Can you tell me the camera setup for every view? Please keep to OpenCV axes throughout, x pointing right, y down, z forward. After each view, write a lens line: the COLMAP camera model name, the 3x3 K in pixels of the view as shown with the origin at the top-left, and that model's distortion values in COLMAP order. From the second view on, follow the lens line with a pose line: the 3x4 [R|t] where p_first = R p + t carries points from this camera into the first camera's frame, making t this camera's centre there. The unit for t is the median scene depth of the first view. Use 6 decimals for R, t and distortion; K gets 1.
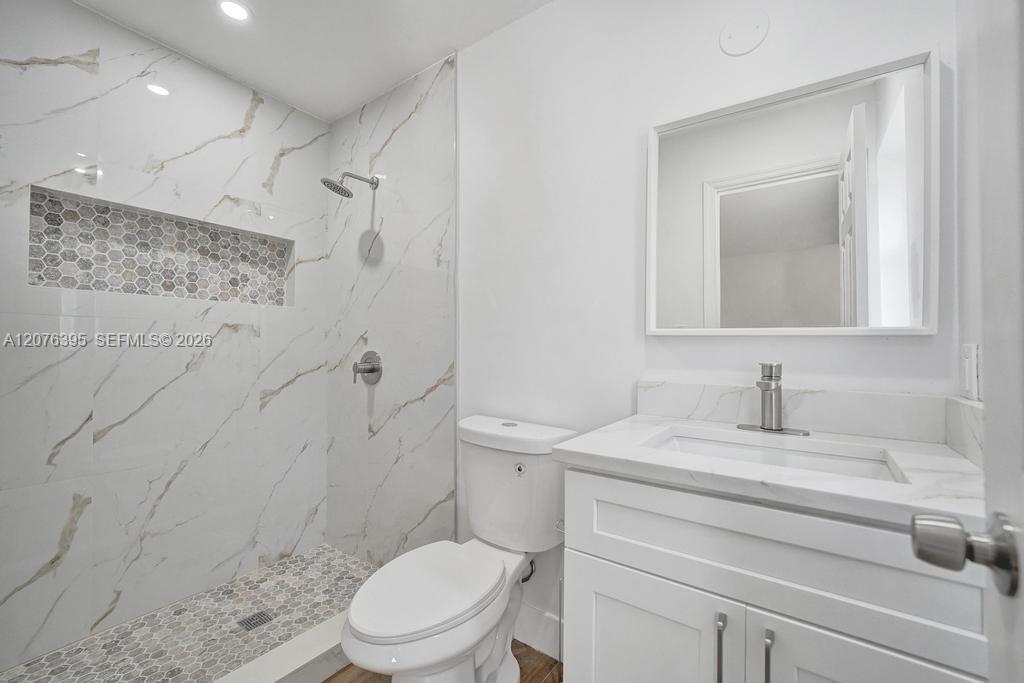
lens RADIAL K [[428.7, 0, 507.0], [0, 428.7, 344.4], [0, 0, 1]] dist [-0.011727, 0.004074]
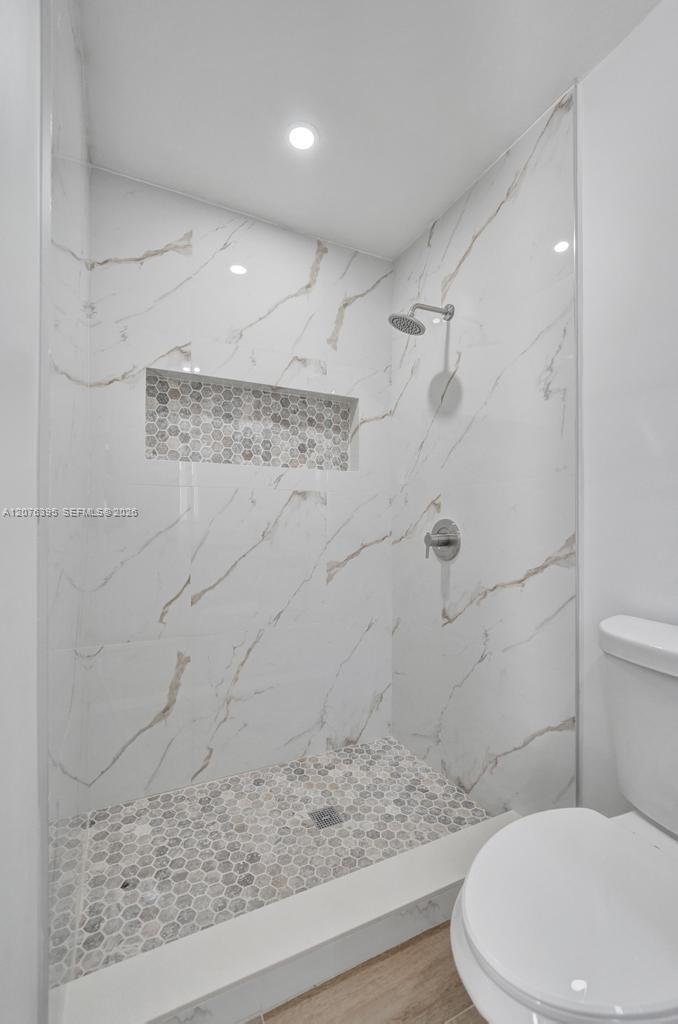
lens RADIAL K [[446.3, 0, 328.0], [0, 446.3, 524.6], [0, 0, 1]] dist [-0.008535, -0.000154]
pose [[0.876524, 0.002749, -0.481350, -0.124891], [0.005743, 0.999853, 0.016169, 0.012564], [0.481324, -0.016937, 0.876379, 0.172815]]
